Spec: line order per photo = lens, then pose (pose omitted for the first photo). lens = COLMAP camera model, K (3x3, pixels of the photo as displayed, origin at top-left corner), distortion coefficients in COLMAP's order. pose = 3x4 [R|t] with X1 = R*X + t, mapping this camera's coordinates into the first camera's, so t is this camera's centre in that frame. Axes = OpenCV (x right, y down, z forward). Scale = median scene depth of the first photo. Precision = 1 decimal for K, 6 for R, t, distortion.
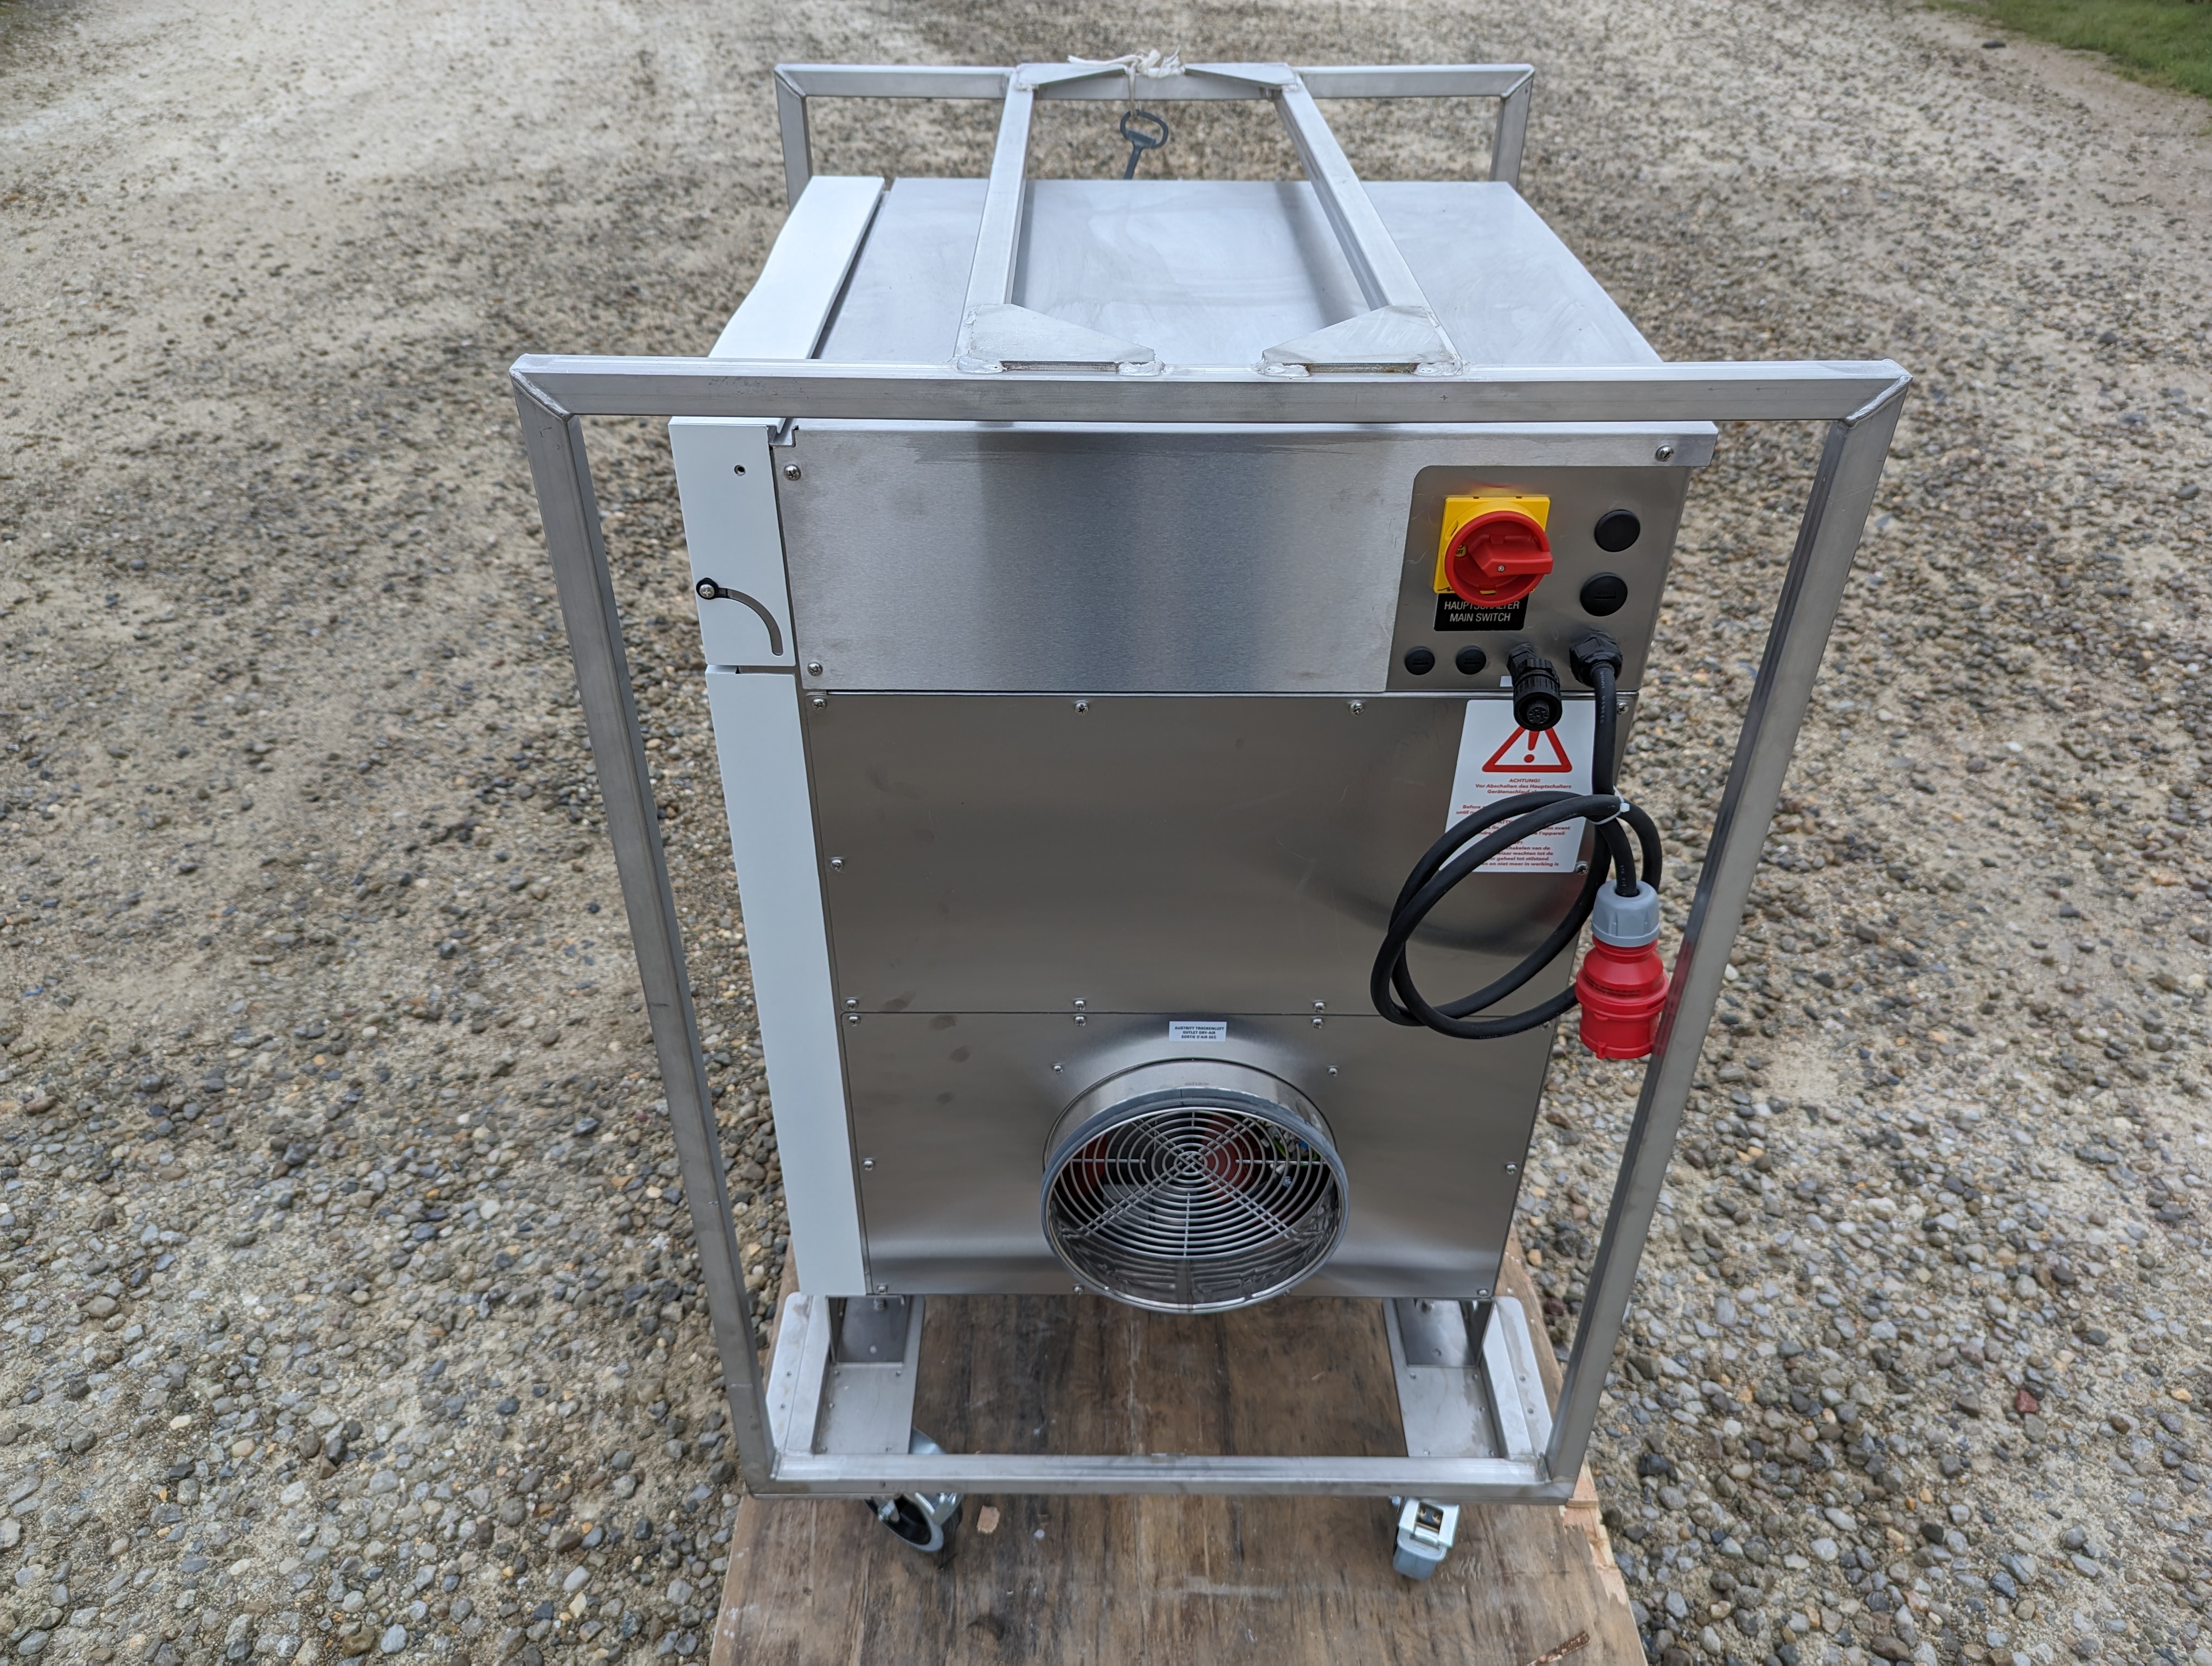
lens RADIAL K [[1573.6, 0, 1100.4], [0, 1573.6, 837.5], [0, 0, 1]] dist [0.028774, -0.028147]
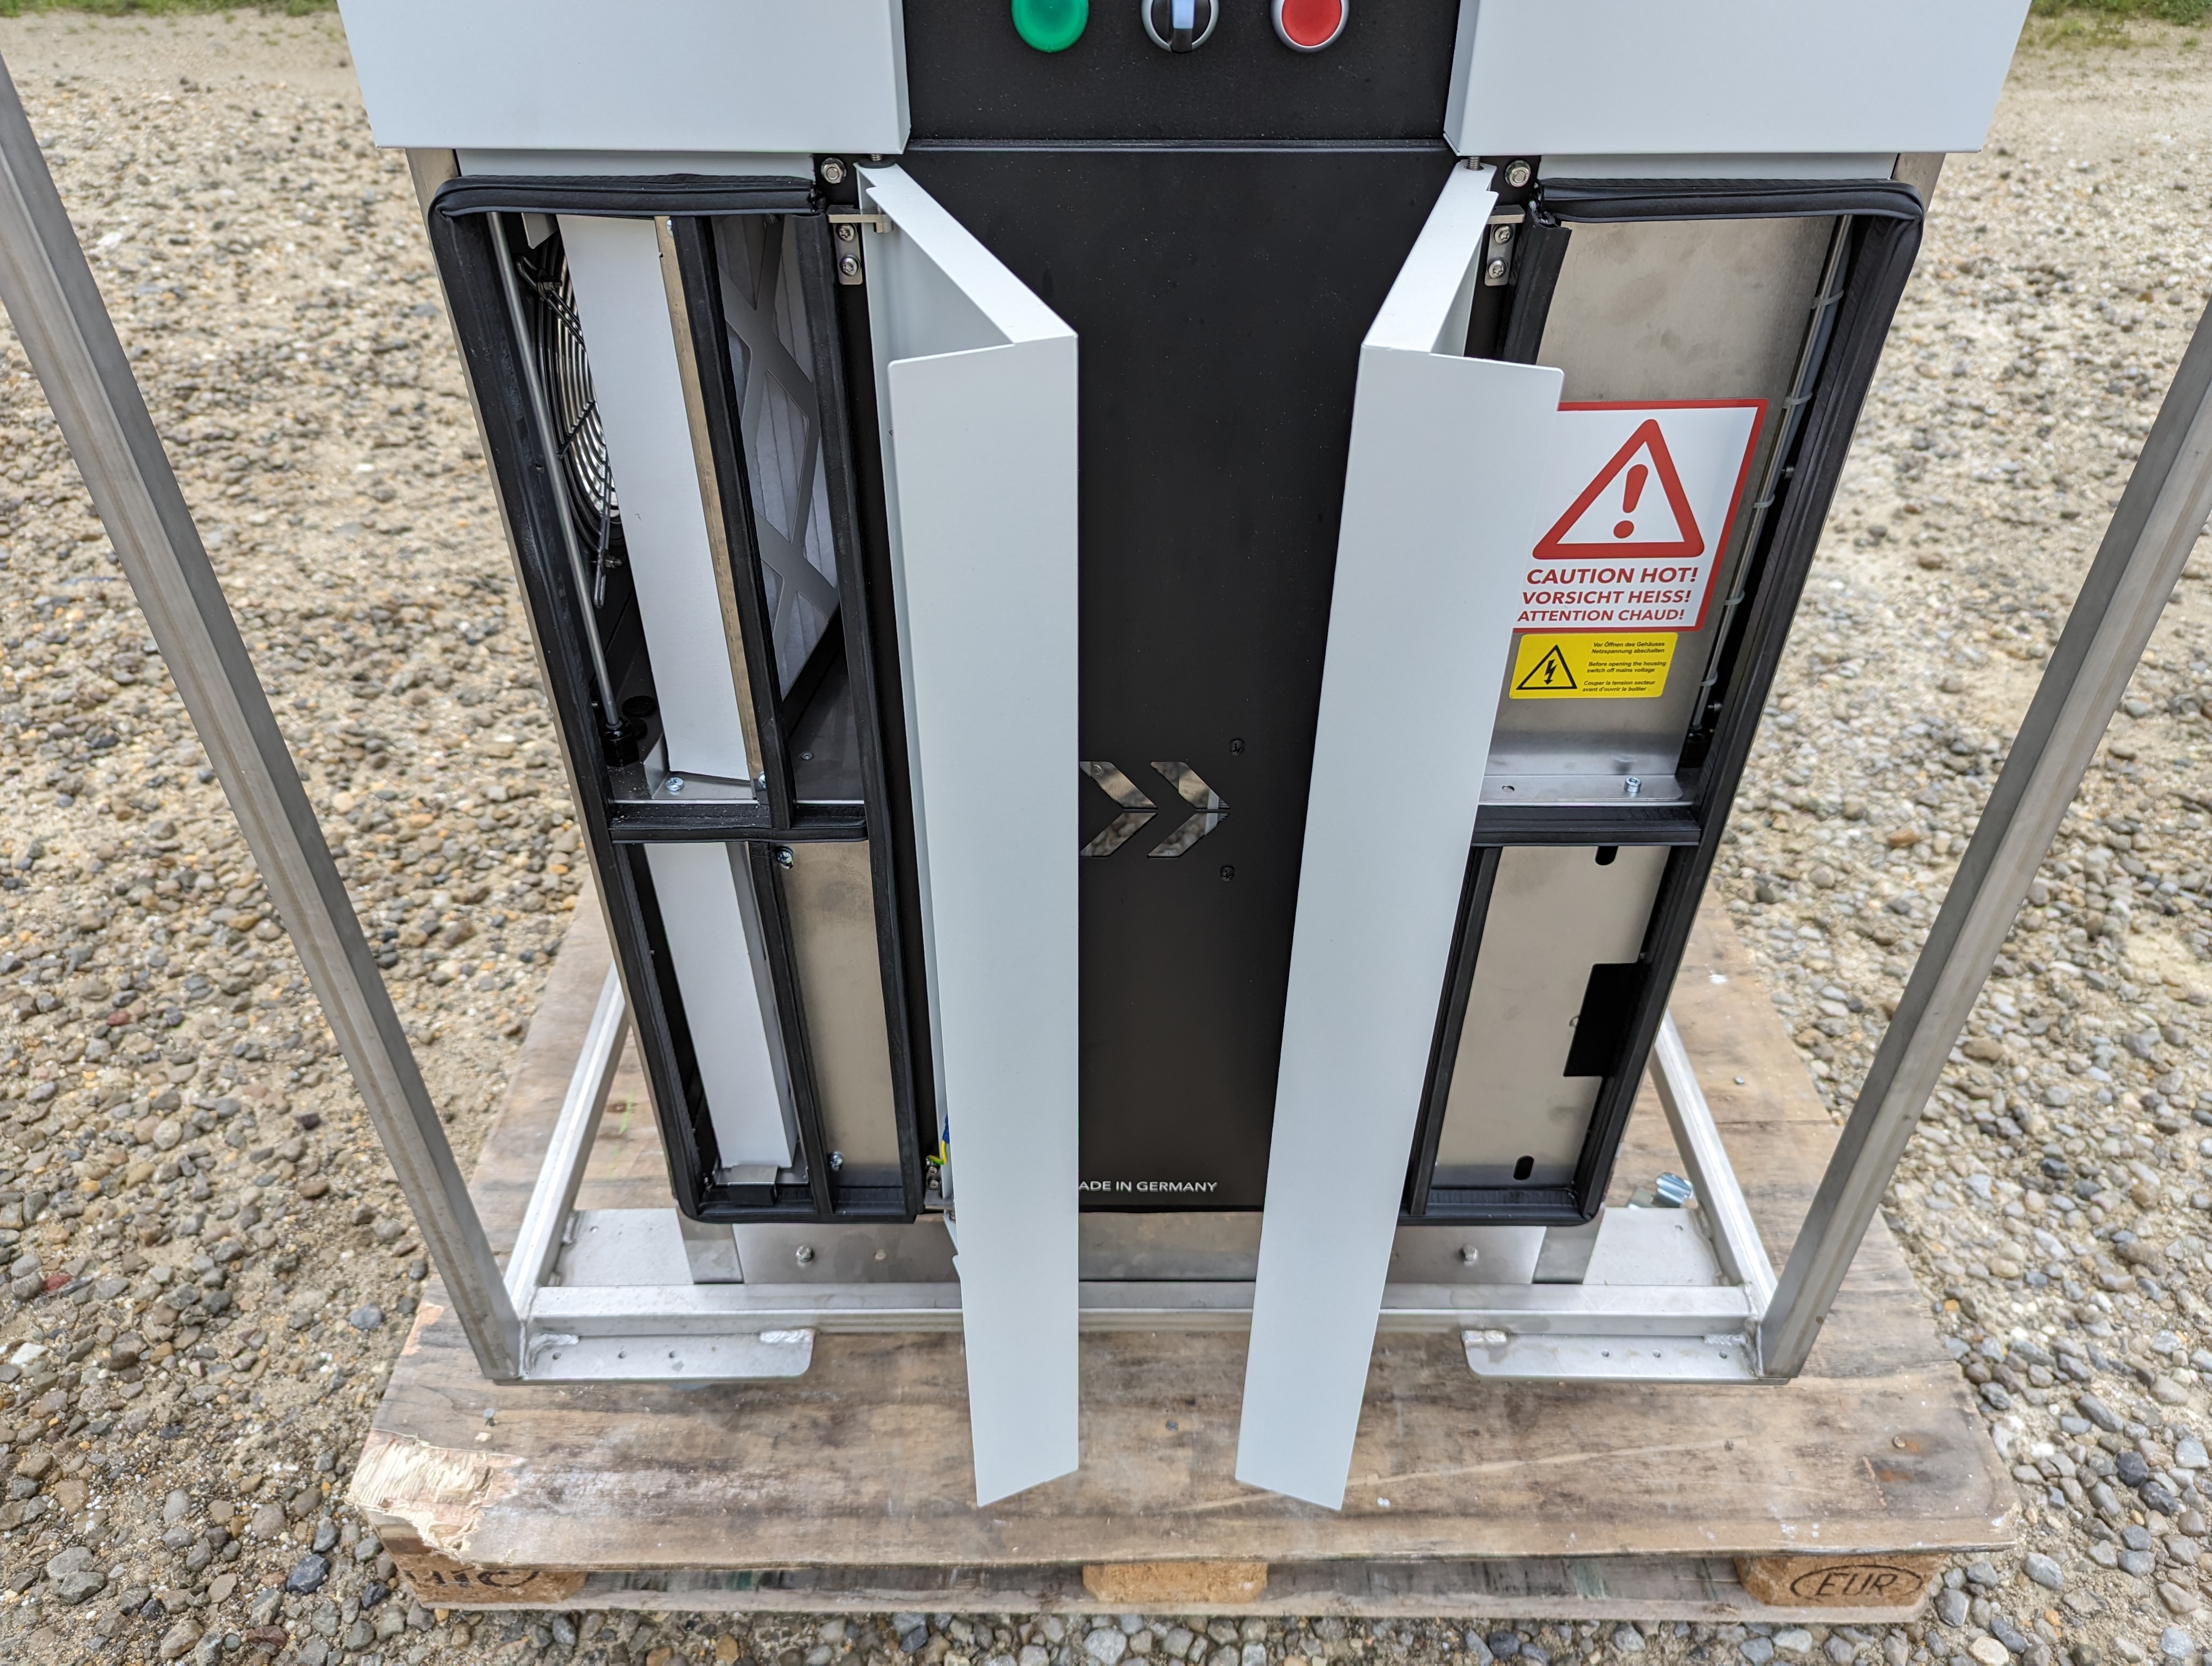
lens RADIAL K [[1573.6, 0, 1093.6], [0, 1573.6, 832.6], [0, 0, 1]] dist [0.028774, -0.028147]
pose [[0.000243, -0.629954, 0.776632, -0.243978], [0.579301, 0.633133, 0.513375, -0.125759], [-0.815114, 0.449779, 0.365087, 0.326995]]
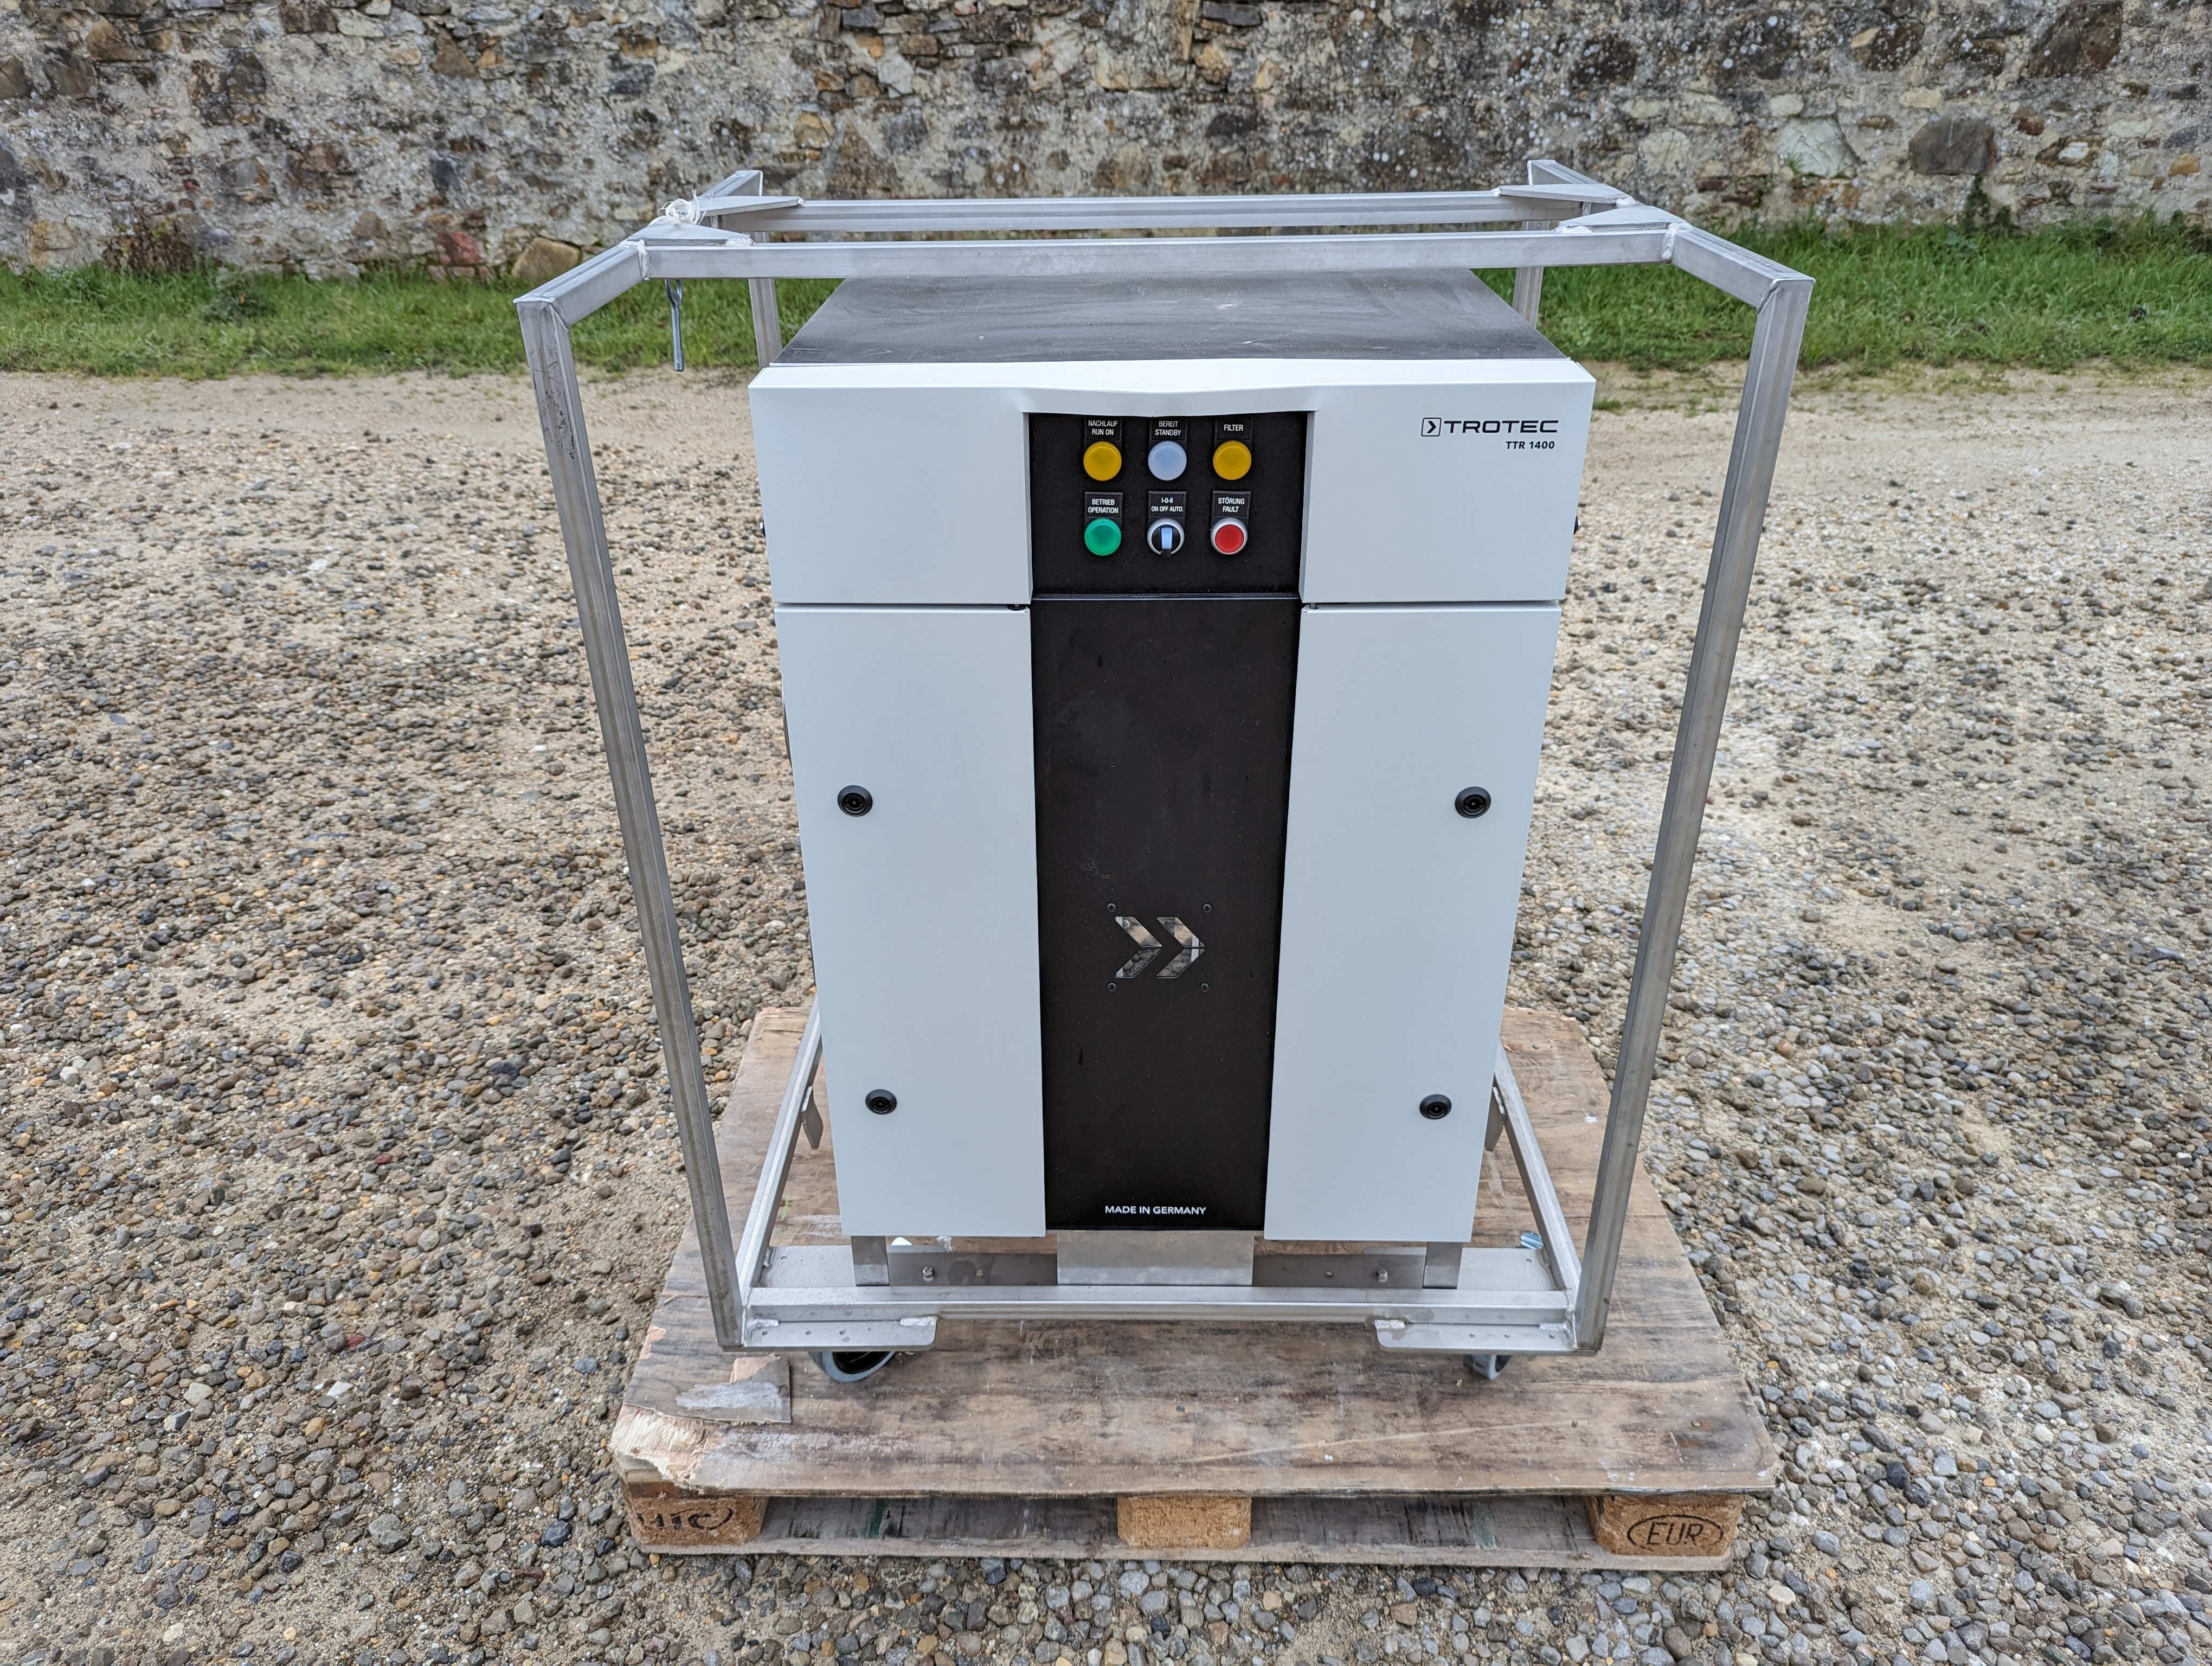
lens RADIAL K [[1573.6, 0, 1094.8], [0, 1573.6, 821.4], [0, 0, 1]] dist [0.028774, -0.028147]
pose [[0.016322, -0.483237, 0.875338, -0.390916], [0.587713, 0.712890, 0.382598, -0.186086], [-0.808905, 0.508202, 0.295640, 0.283860]]
